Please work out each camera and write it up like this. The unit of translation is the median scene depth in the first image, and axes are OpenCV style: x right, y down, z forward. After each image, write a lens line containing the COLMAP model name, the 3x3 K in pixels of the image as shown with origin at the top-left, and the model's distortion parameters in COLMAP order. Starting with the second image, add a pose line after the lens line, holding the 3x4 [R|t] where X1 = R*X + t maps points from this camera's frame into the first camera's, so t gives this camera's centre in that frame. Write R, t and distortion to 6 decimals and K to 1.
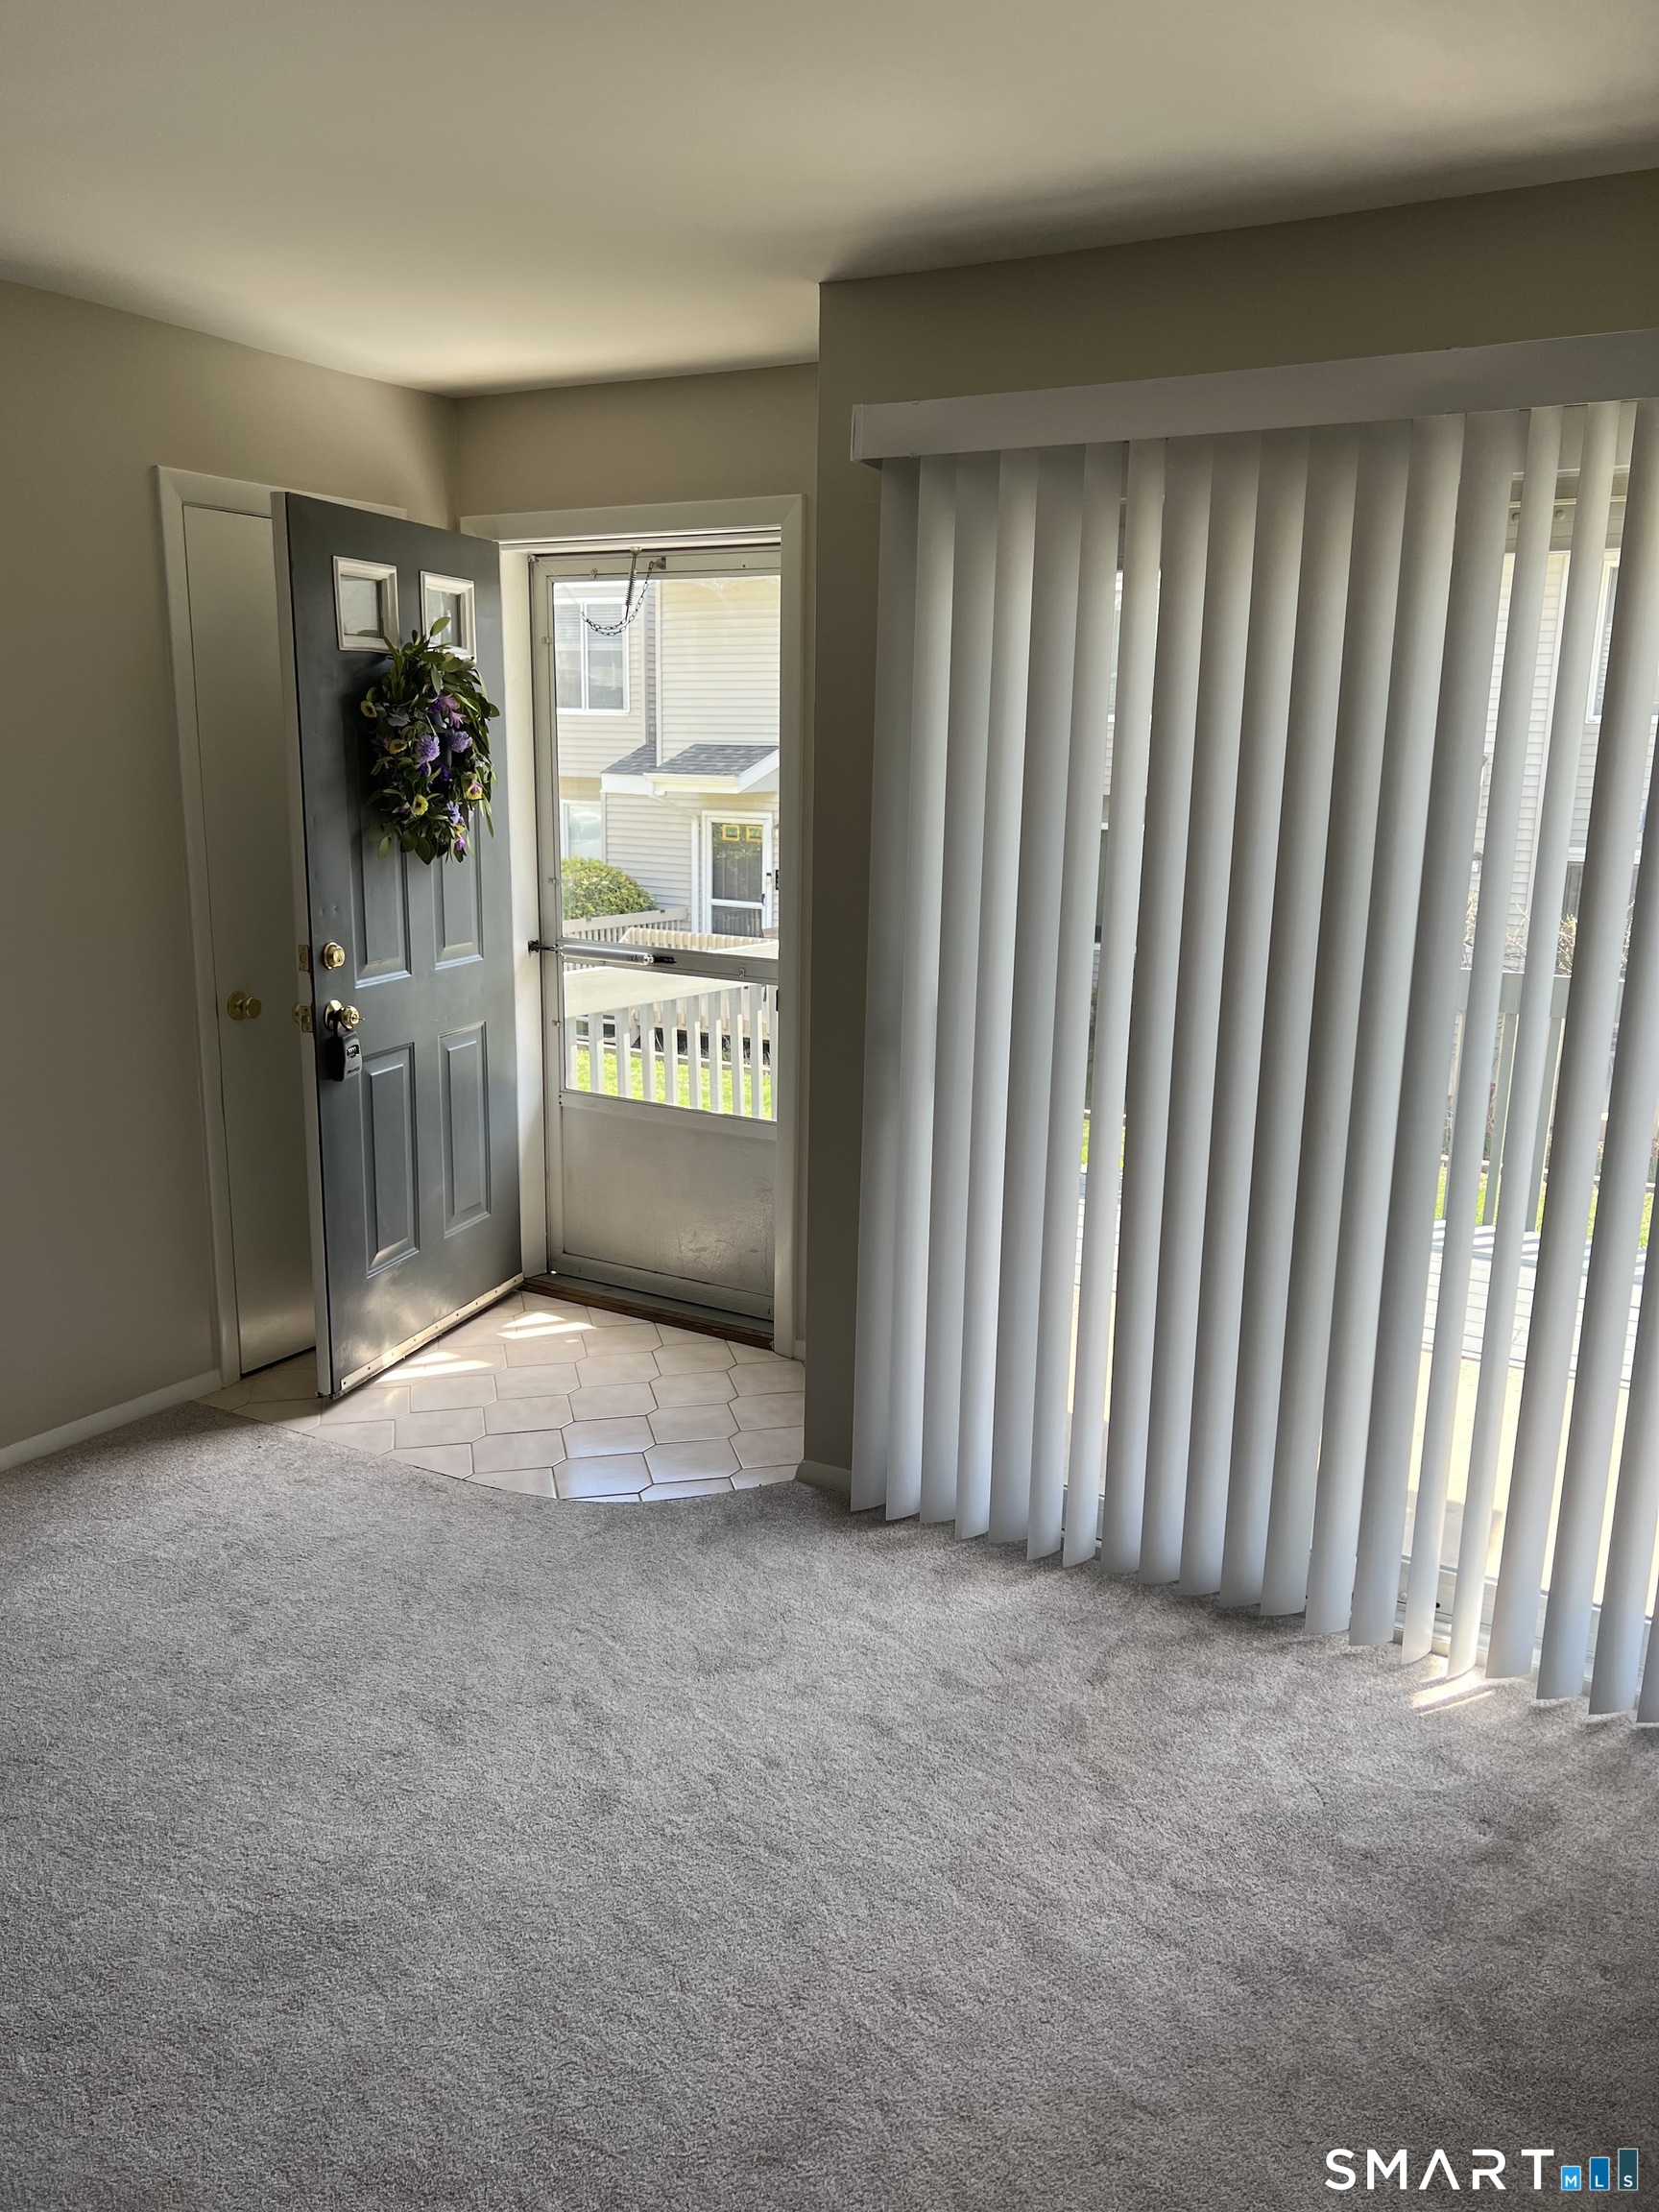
lens RADIAL K [[1674.9, 0, 829.5], [0, 1674.9, 1106.0], [0, 0, 1]] dist [0.013801, 0.005021]
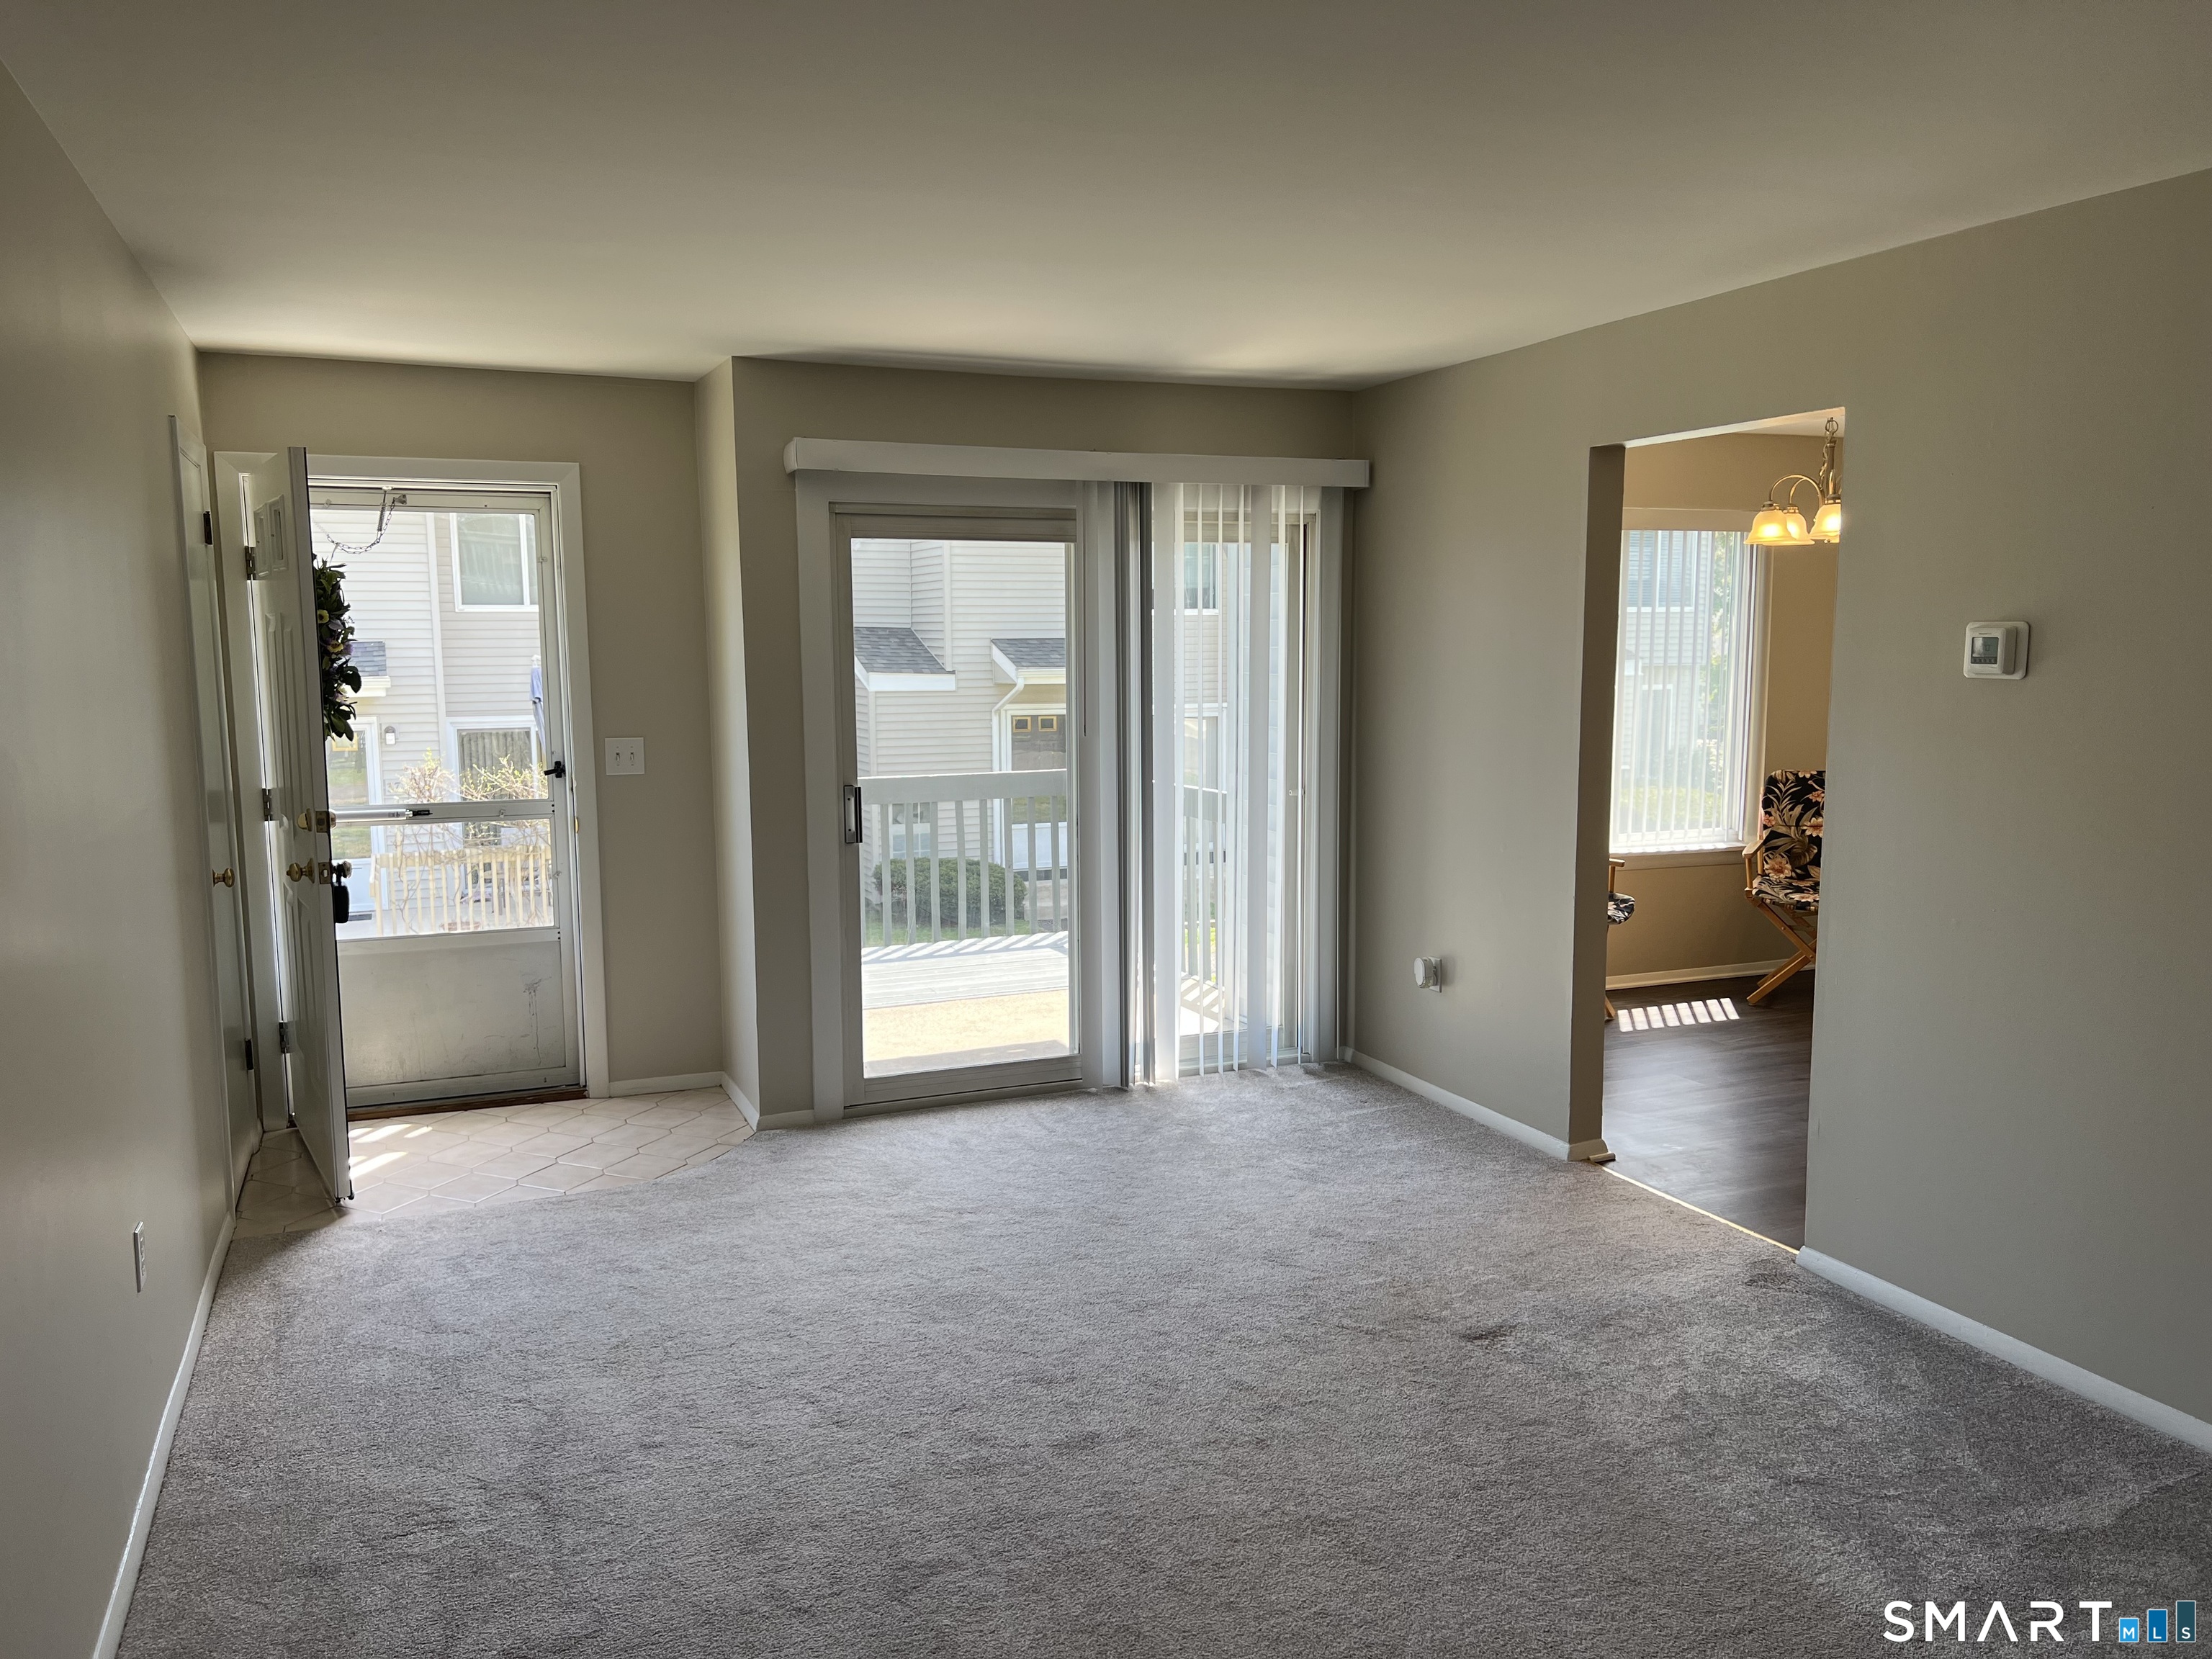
lens RADIAL K [[1705.5, 0, 1106.0], [0, 1705.5, 829.5], [0, 0, 1]] dist [0.043584, -0.002328]
pose [[0.602451, -0.112465, 0.790193, -1.127804], [0.185237, 0.982693, -0.001364, 0.024557], [-0.776363, 0.147195, 0.612857, -0.217506]]
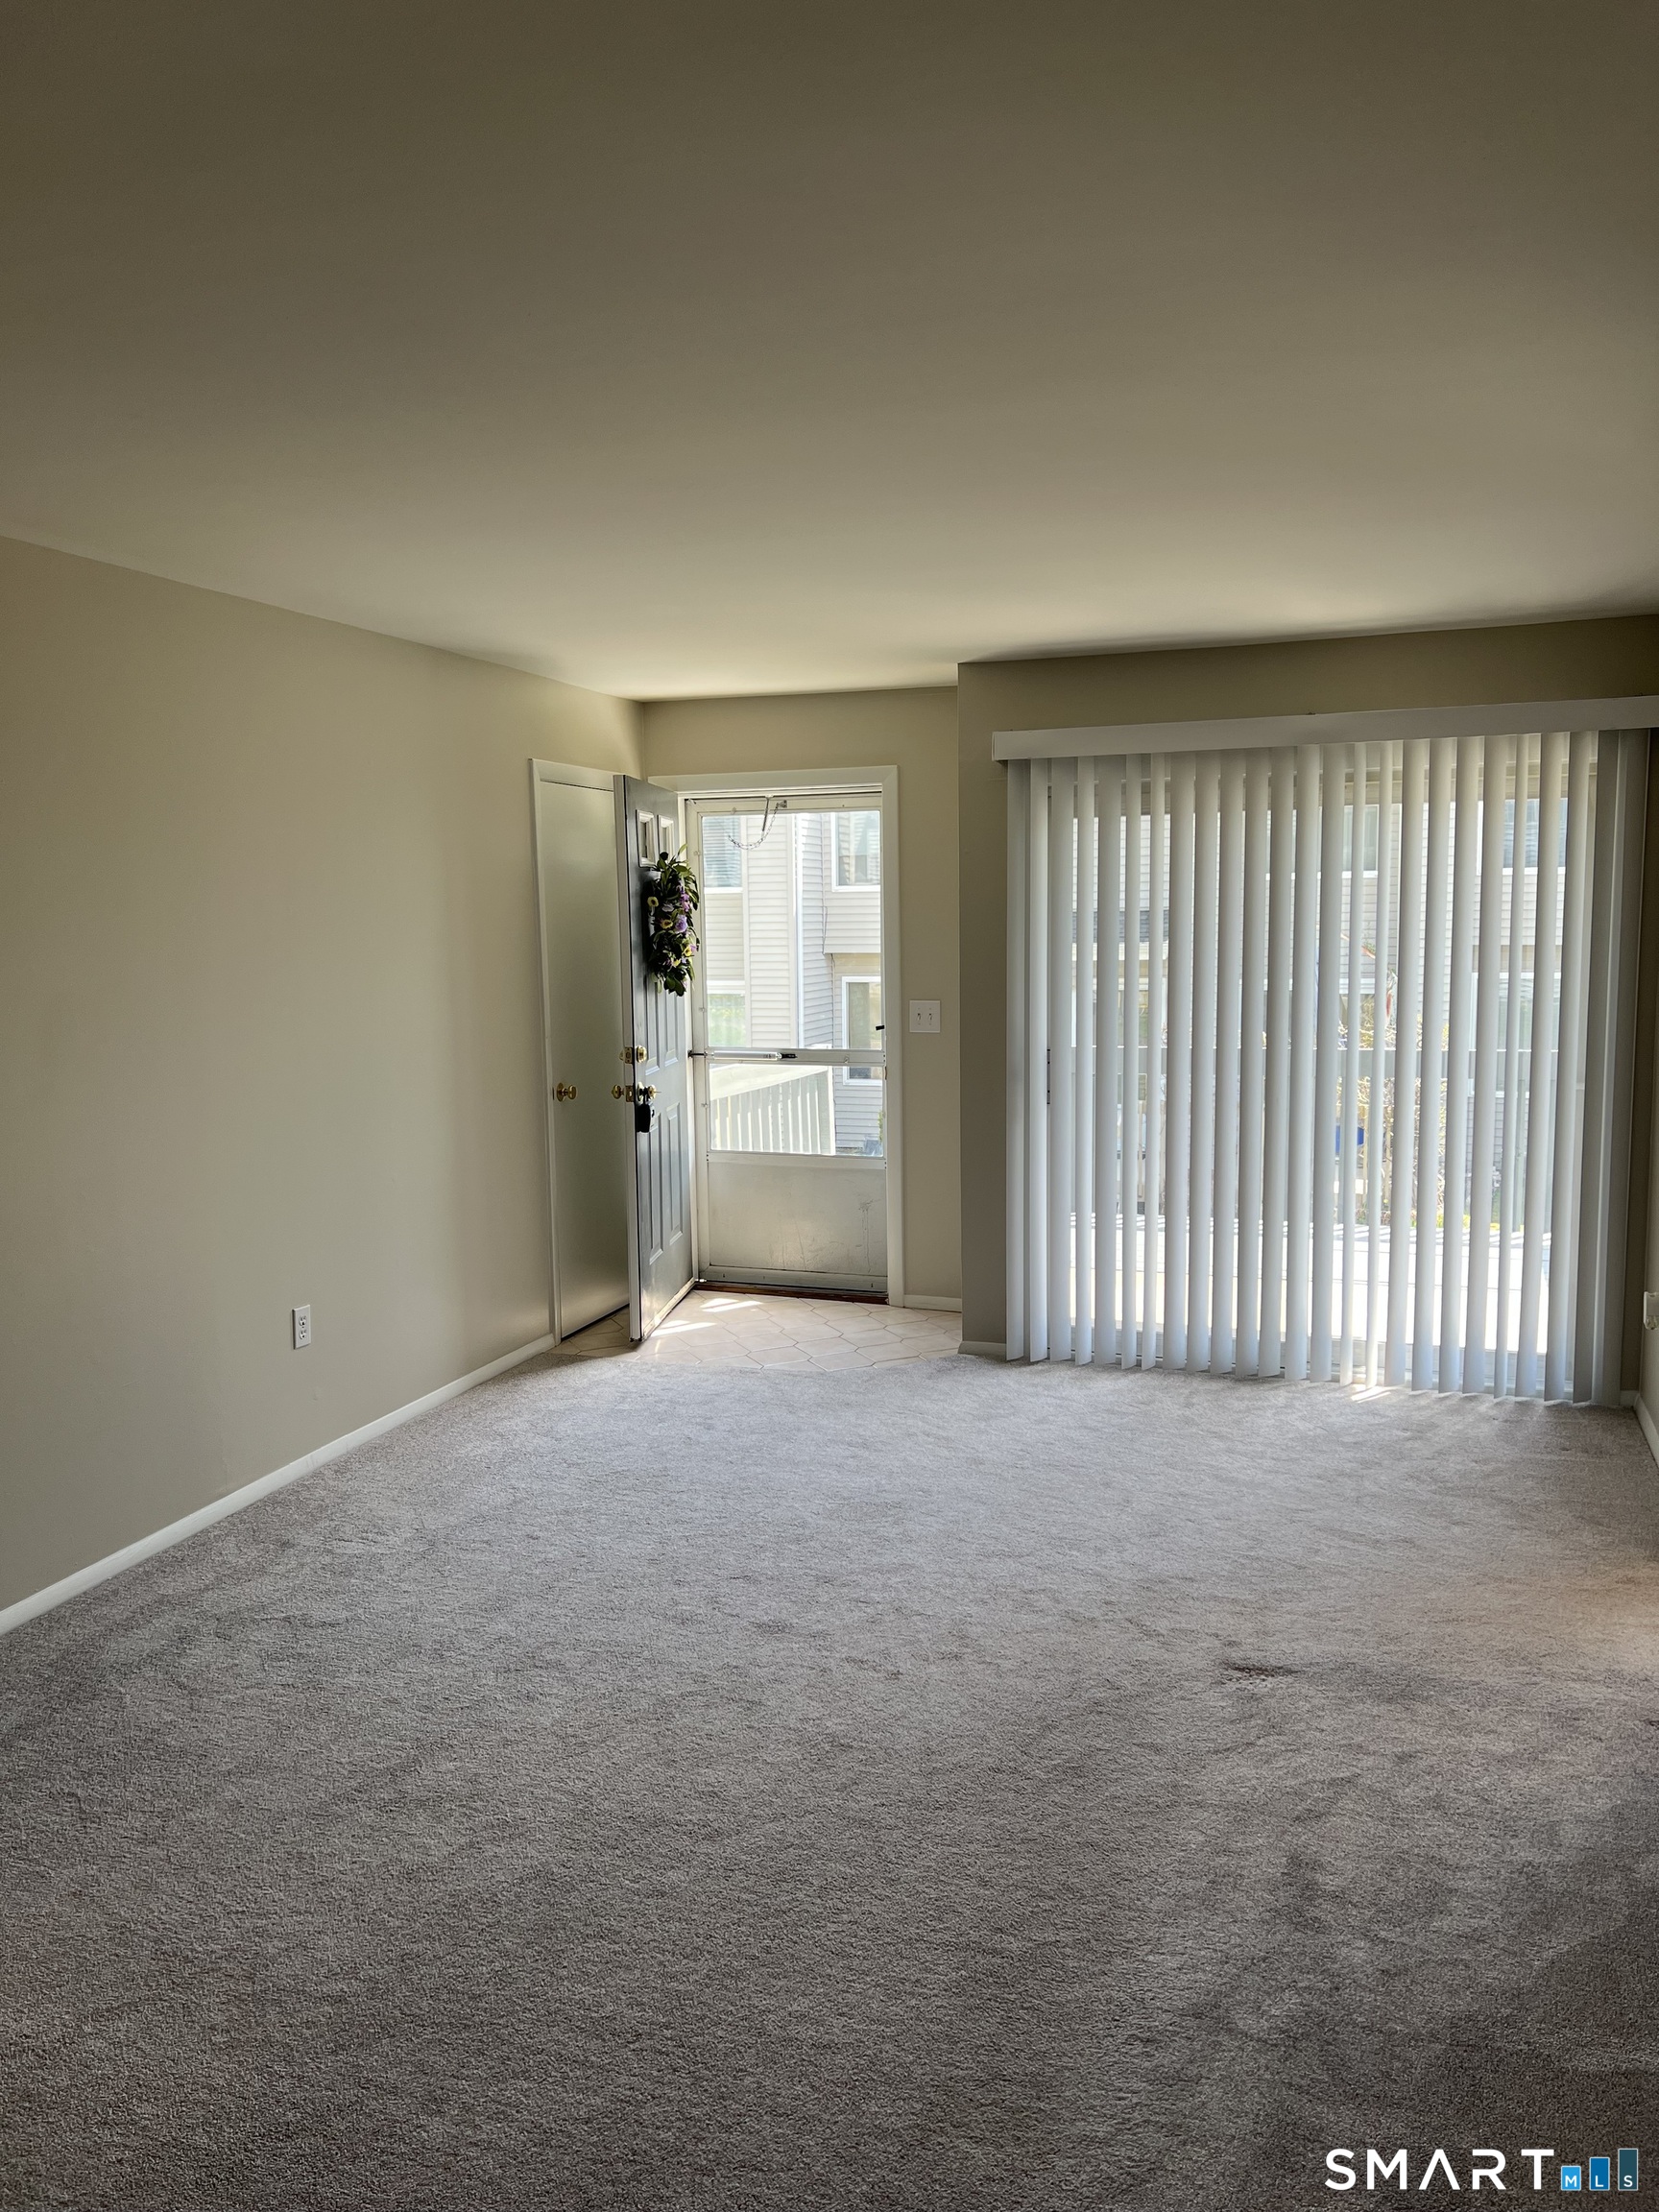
lens RADIAL K [[1673.3, 0, 813.1], [0, 1673.3, 1116.9], [0, 0, 1]] dist [0.062808, -0.002349]
pose [[0.981558, -0.053842, 0.183424, -0.512976], [0.070456, 0.993862, -0.085294, 0.139282], [-0.177705, 0.096645, 0.979327, -0.694465]]
